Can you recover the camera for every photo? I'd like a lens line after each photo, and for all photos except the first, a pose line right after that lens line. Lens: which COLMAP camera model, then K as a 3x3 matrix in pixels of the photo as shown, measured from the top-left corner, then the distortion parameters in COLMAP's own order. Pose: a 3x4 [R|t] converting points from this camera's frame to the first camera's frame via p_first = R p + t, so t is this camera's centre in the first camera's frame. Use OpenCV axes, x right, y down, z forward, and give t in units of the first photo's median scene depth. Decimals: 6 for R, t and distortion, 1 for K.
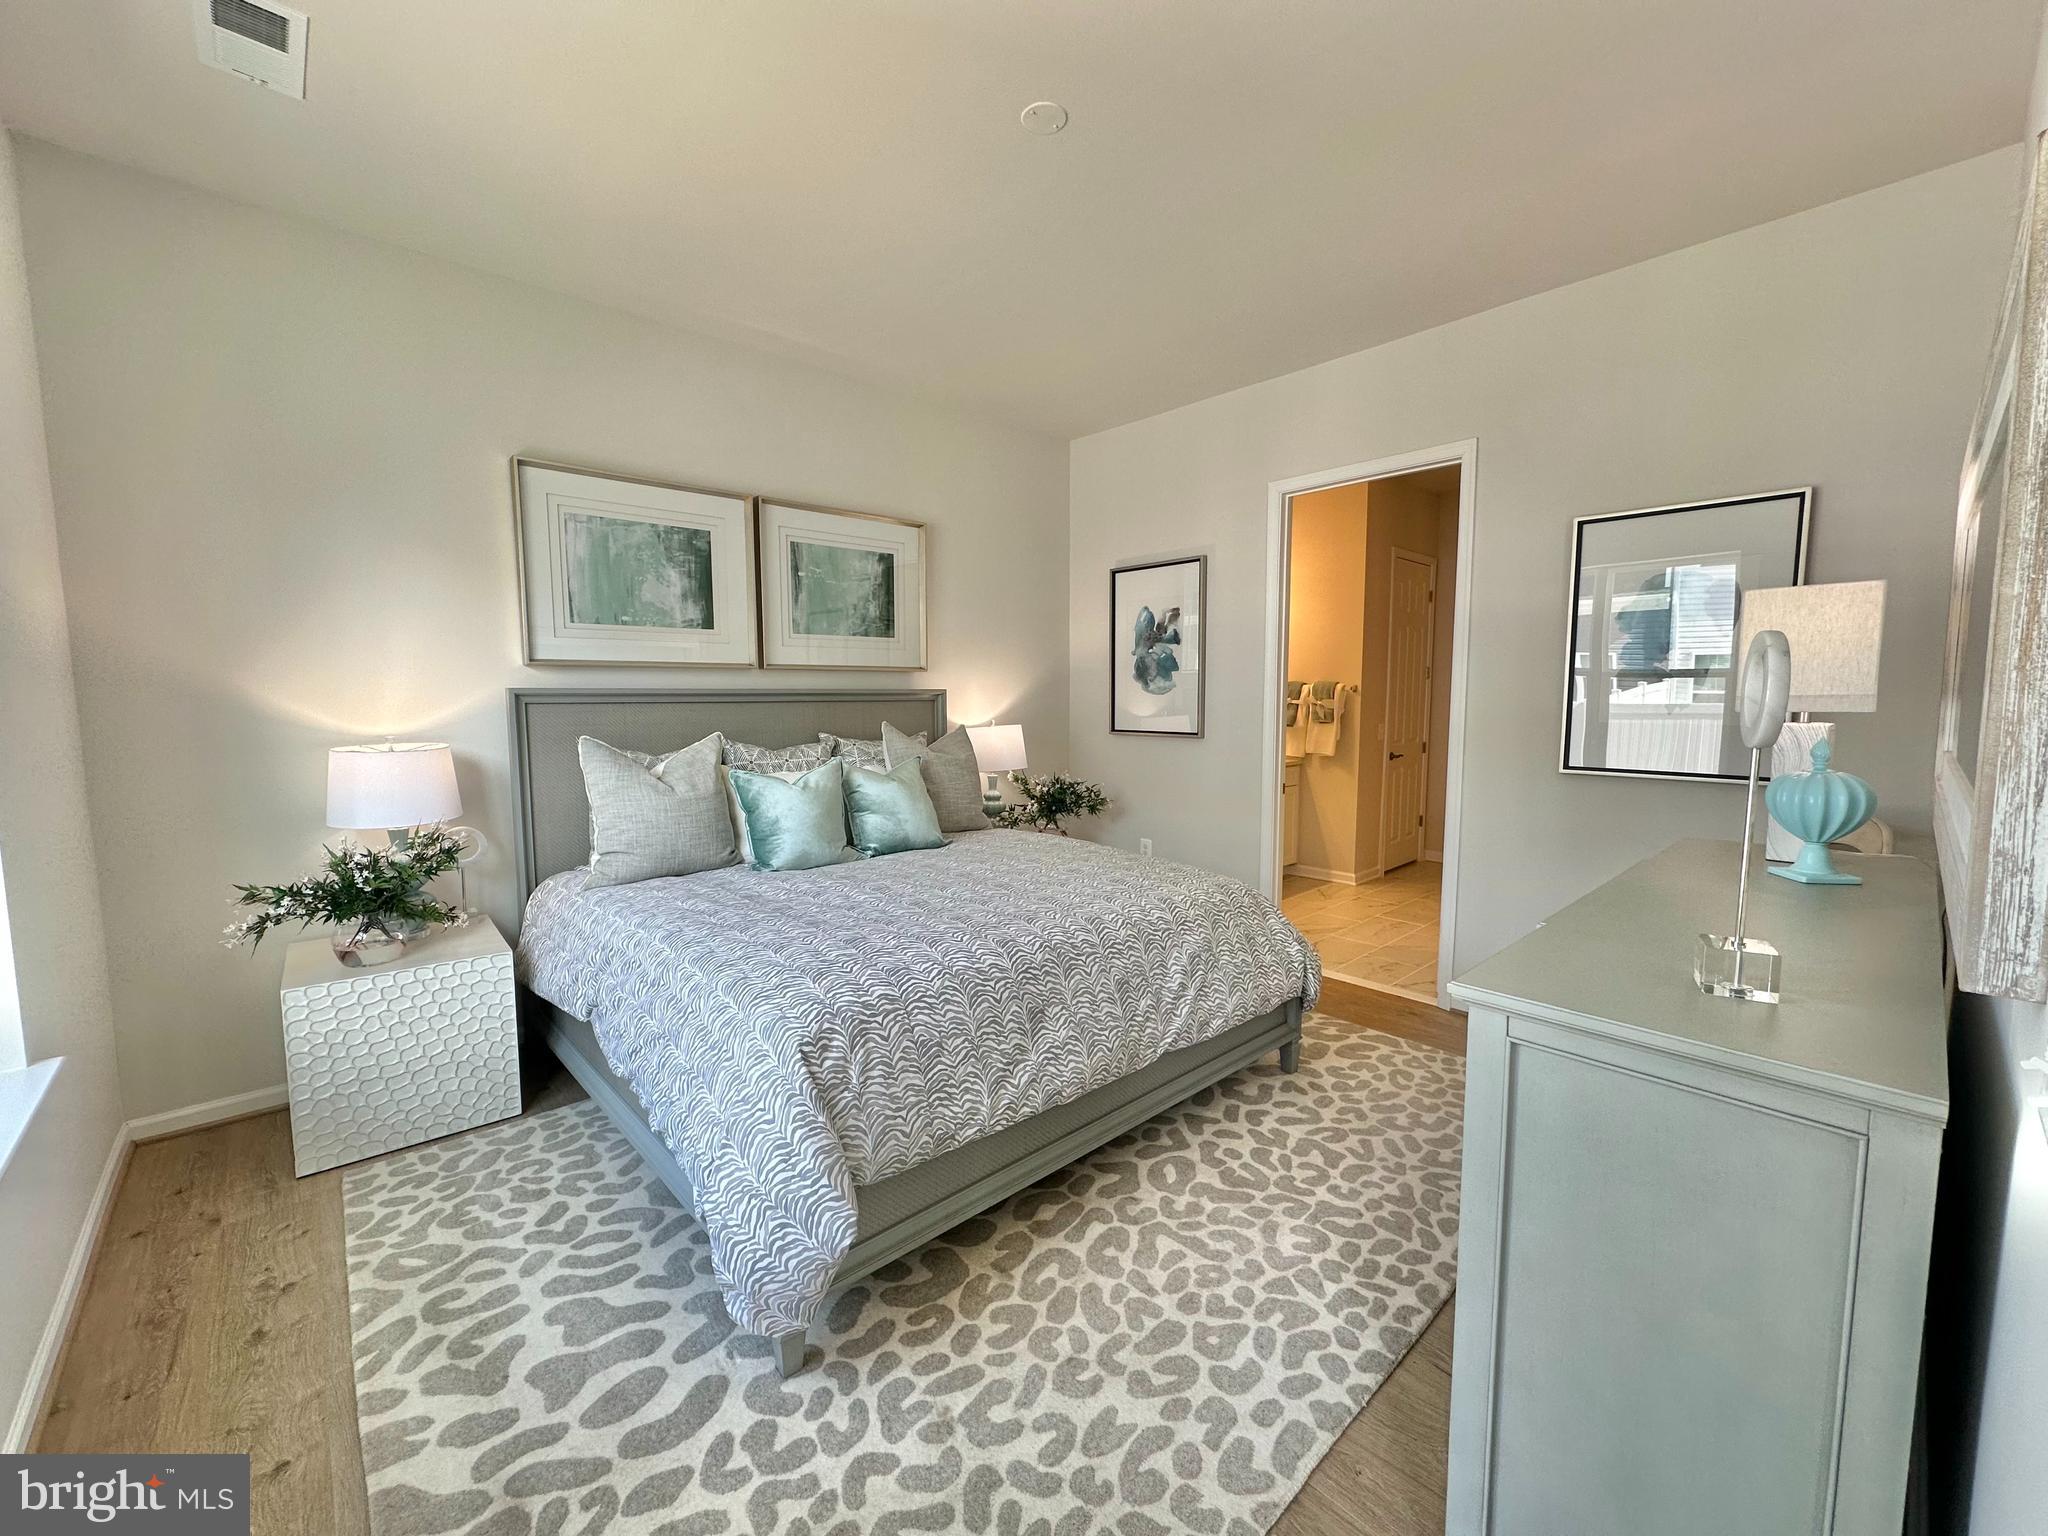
lens RADIAL K [[811.2, 0, 1024.0], [0, 811.2, 768.0], [0, 0, 1]] dist [-0.001596, 0.000024]
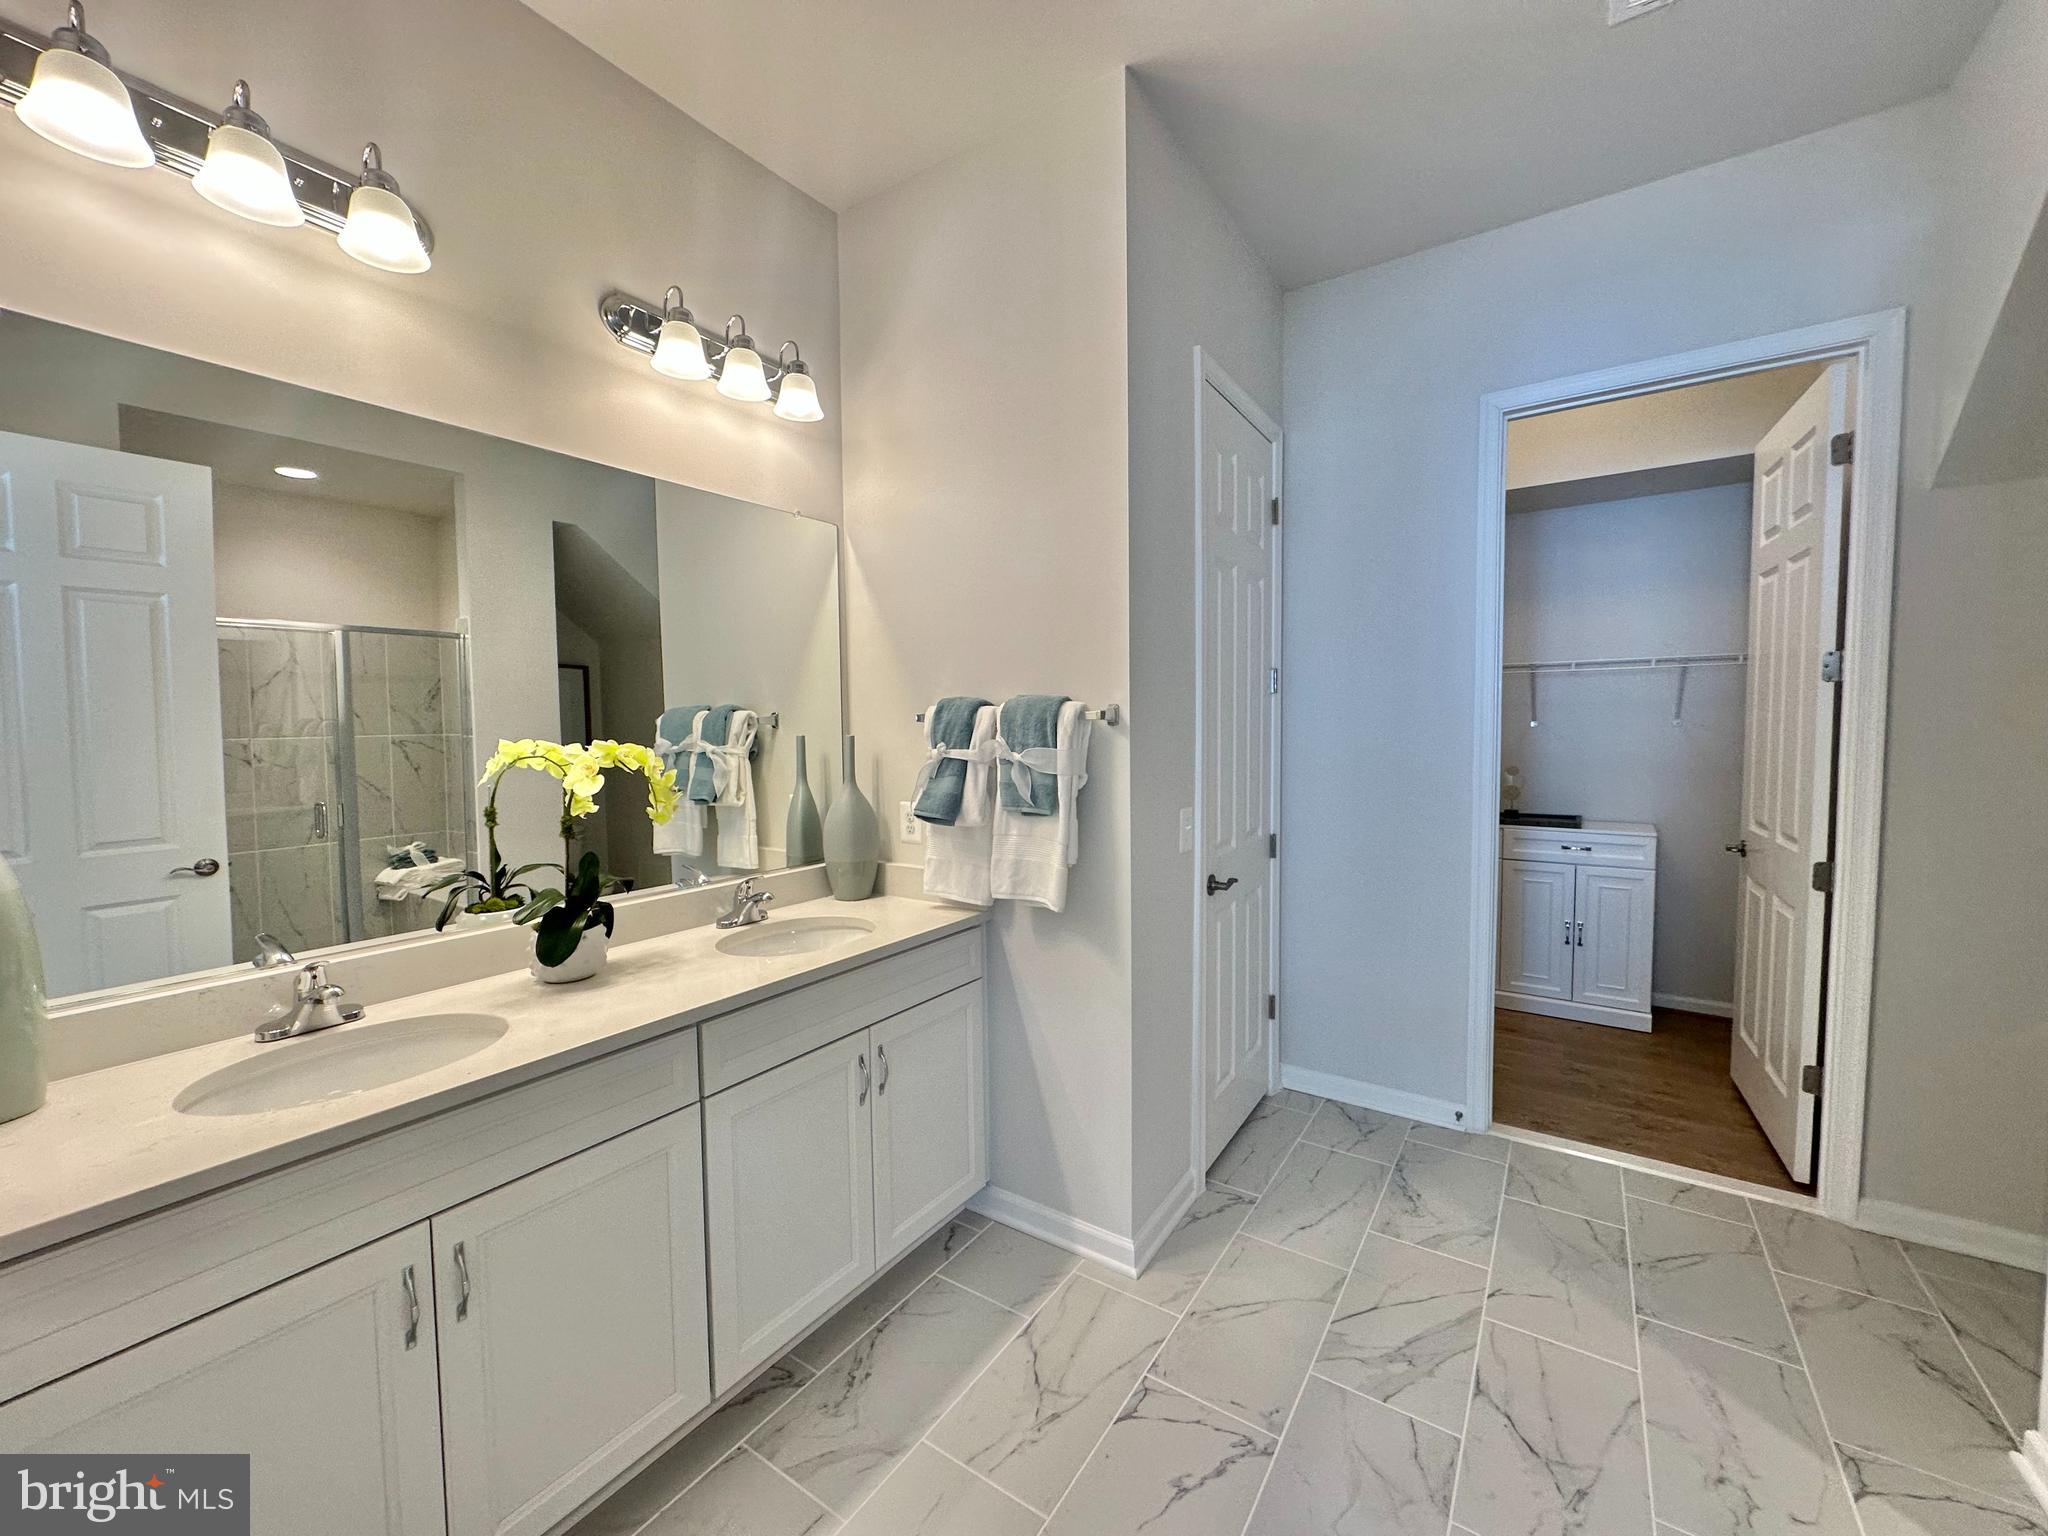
lens RADIAL K [[811.2, 0, 1024.0], [0, 811.2, 768.0], [0, 0, 1]] dist [-0.001596, 0.000024]
pose [[0.972891, -0.025220, 0.229883, 0.282670], [0.034253, 0.998787, -0.035387, -0.062526], [-0.228712, 0.042302, 0.972575, 0.652530]]
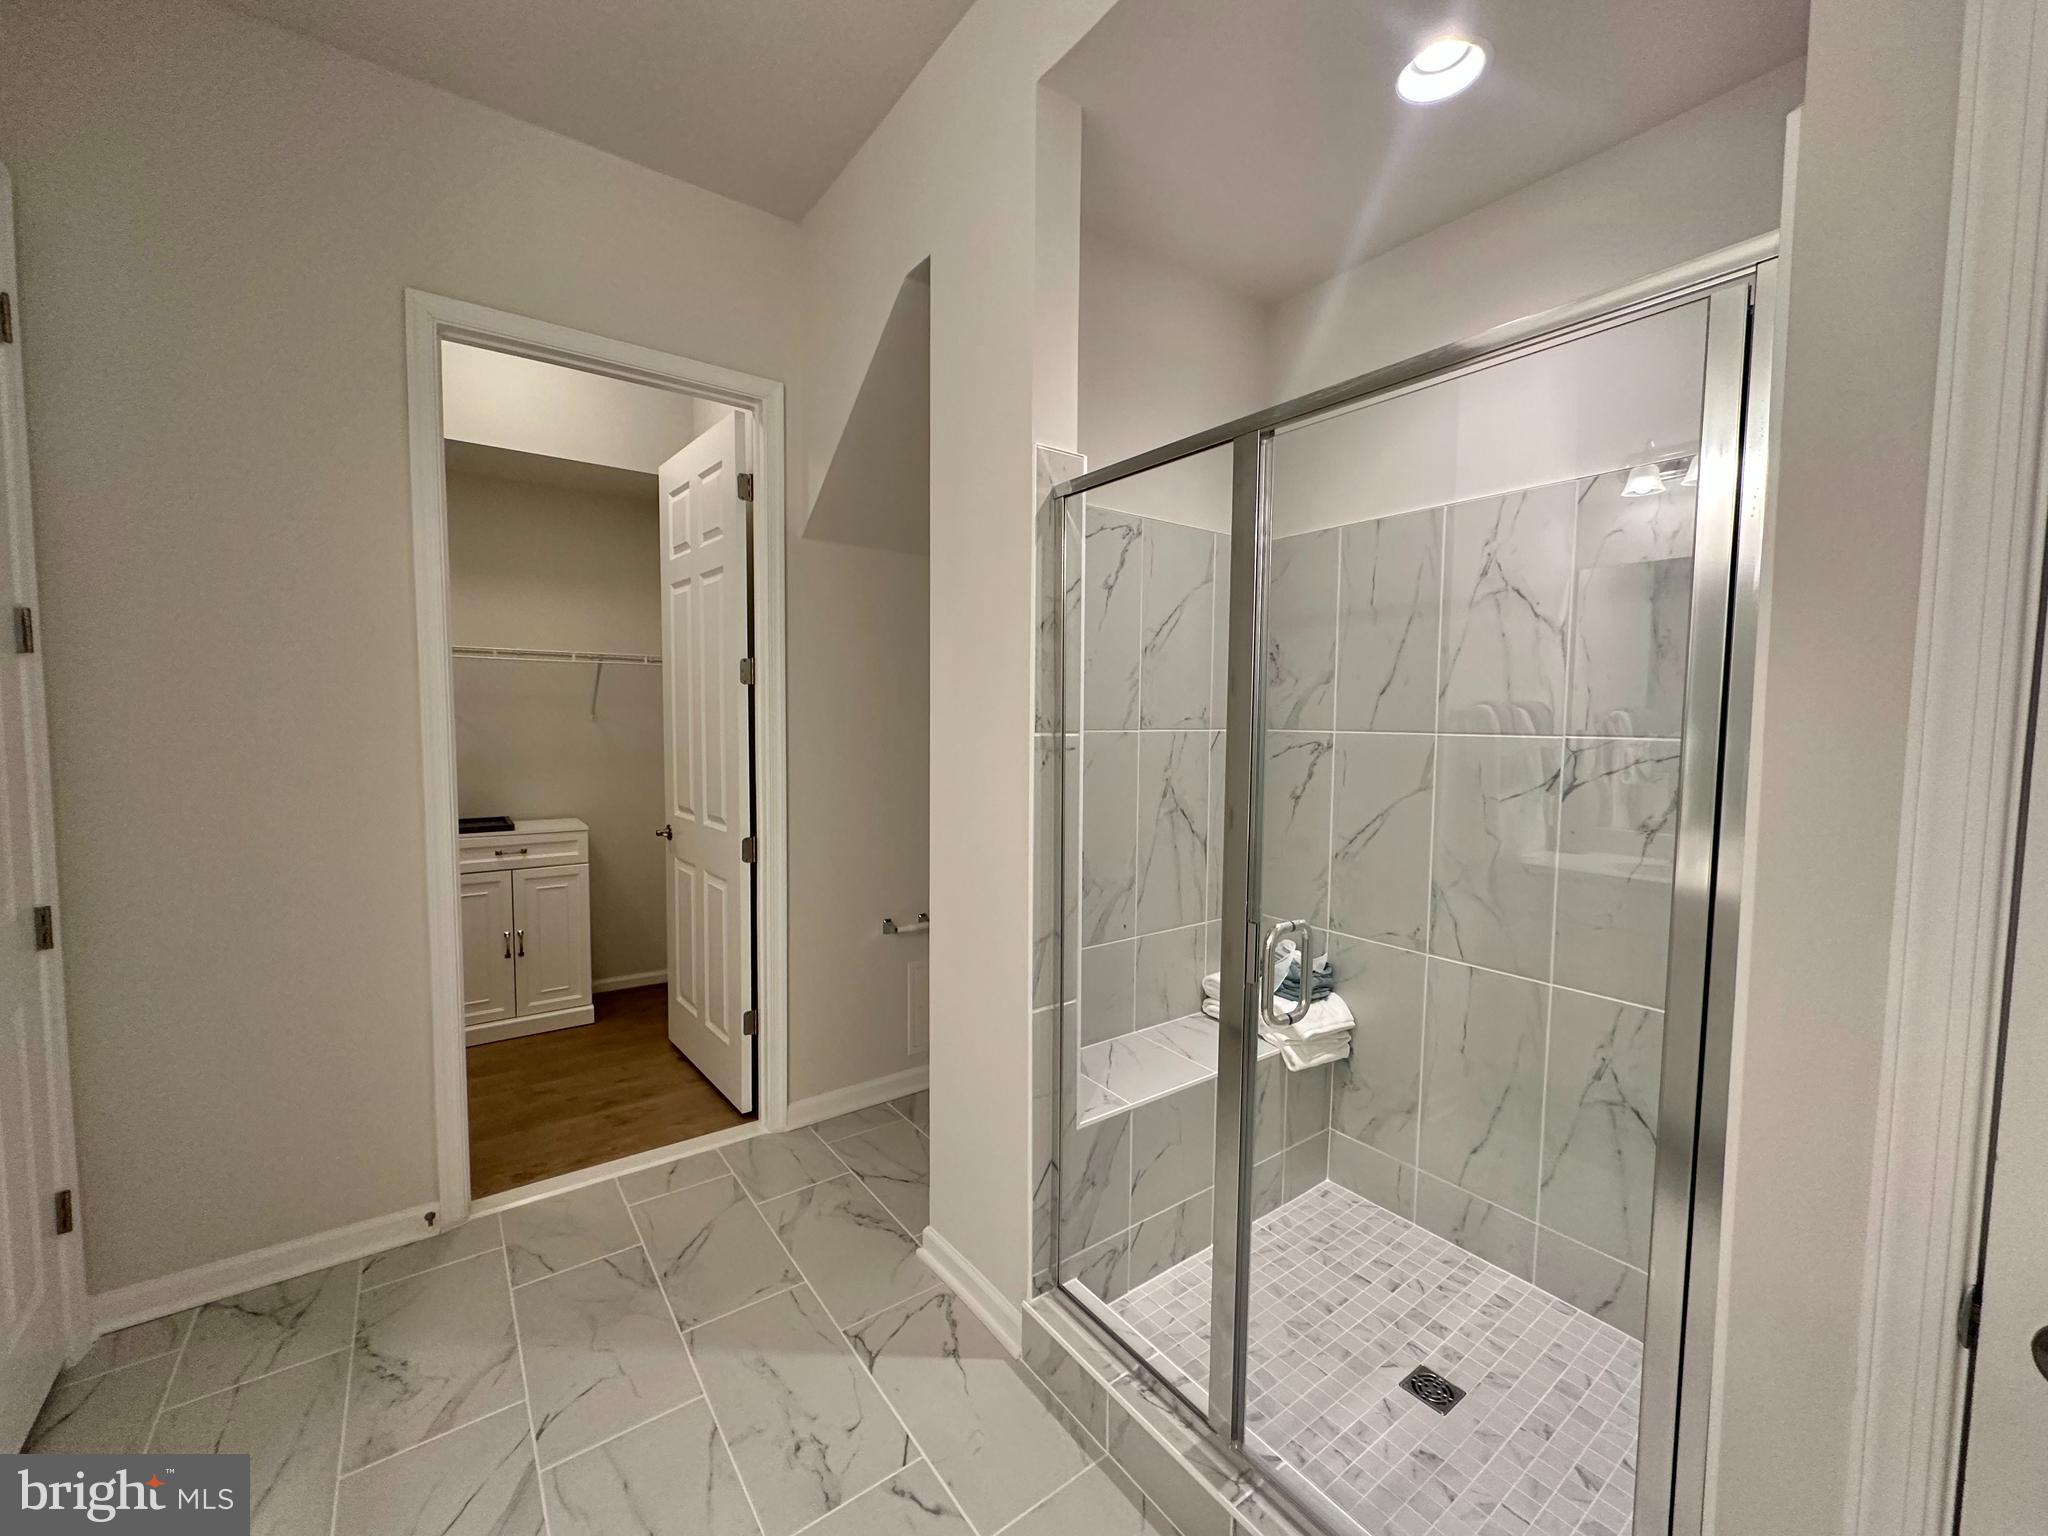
lens RADIAL K [[811.2, 0, 1024.0], [0, 811.2, 768.0], [0, 0, 1]] dist [-0.001596, 0.000024]
pose [[0.101254, -0.060495, 0.993020, 0.306947], [0.081662, 0.995287, 0.052306, -0.068251], [-0.991503, 0.075796, 0.105717, 0.739238]]
